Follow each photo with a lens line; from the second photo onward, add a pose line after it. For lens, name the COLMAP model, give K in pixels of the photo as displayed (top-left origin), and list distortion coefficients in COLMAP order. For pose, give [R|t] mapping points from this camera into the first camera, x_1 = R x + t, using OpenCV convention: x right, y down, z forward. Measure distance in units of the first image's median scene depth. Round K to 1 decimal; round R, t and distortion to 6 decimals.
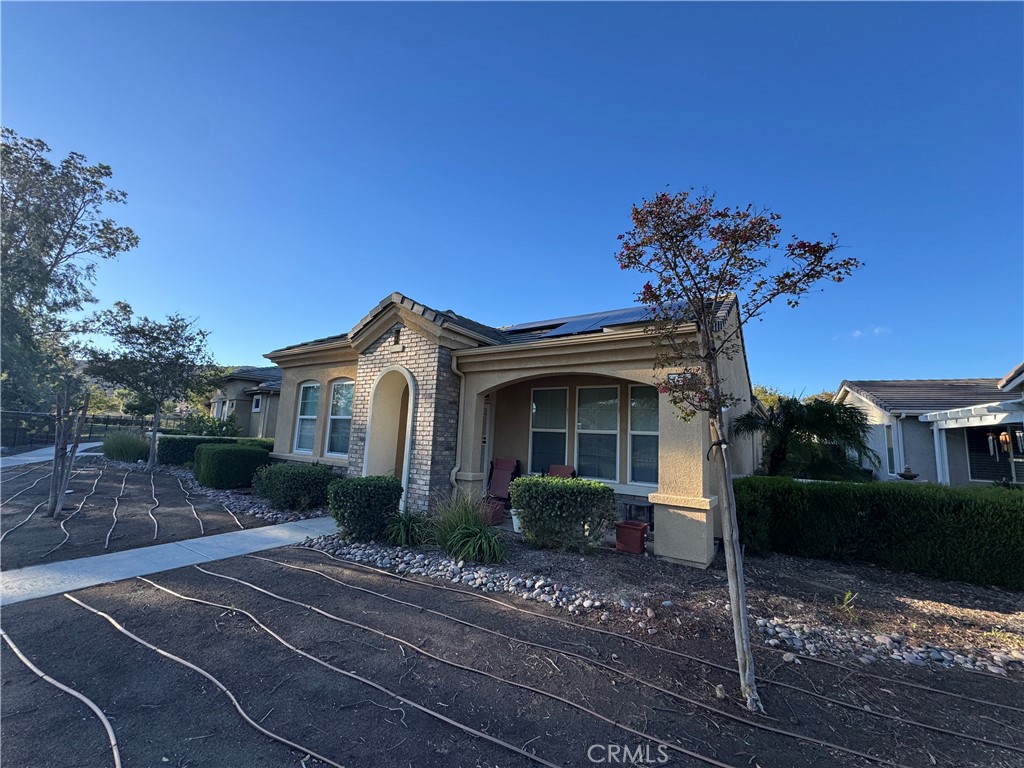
lens RADIAL K [[406.6, 0, 511.3], [0, 406.6, 384.4], [0, 0, 1]] dist [-0.003853, -0.000409]
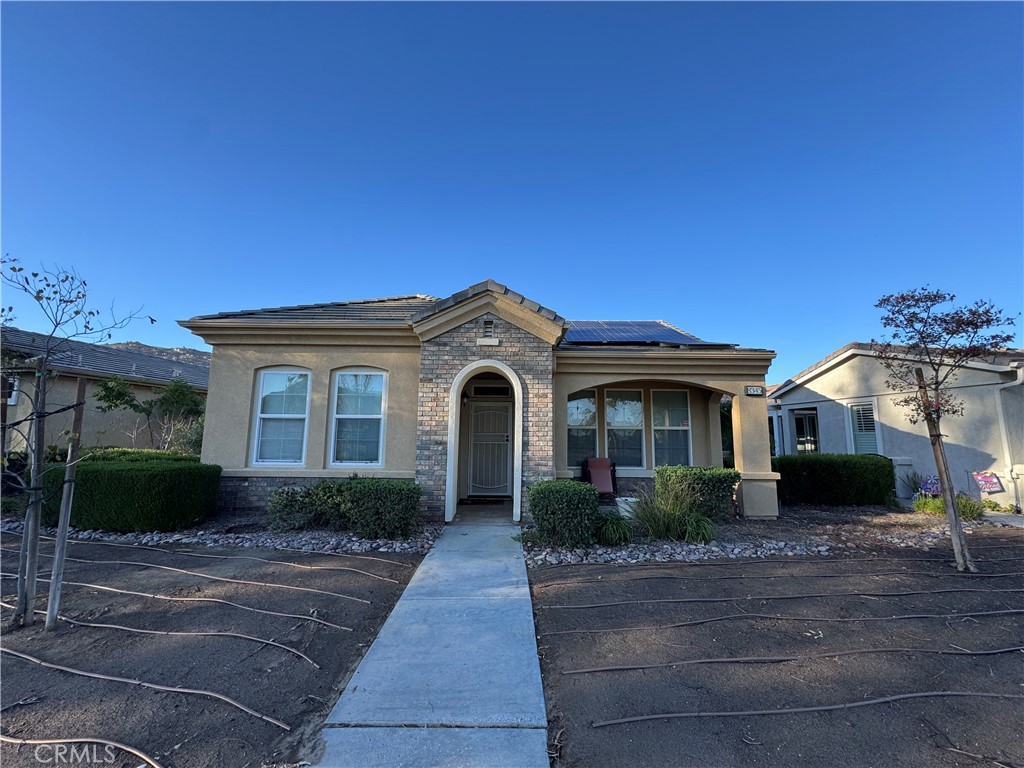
lens RADIAL K [[406.6, 0, 511.3], [0, 406.6, 384.4], [0, 0, 1]] dist [-0.003853, -0.000409]
pose [[0.823013, 0.037271, 0.566798, -0.764928], [-0.047680, 0.998856, 0.003551, 0.001698], [-0.566017, -0.029948, 0.823849, 0.221475]]
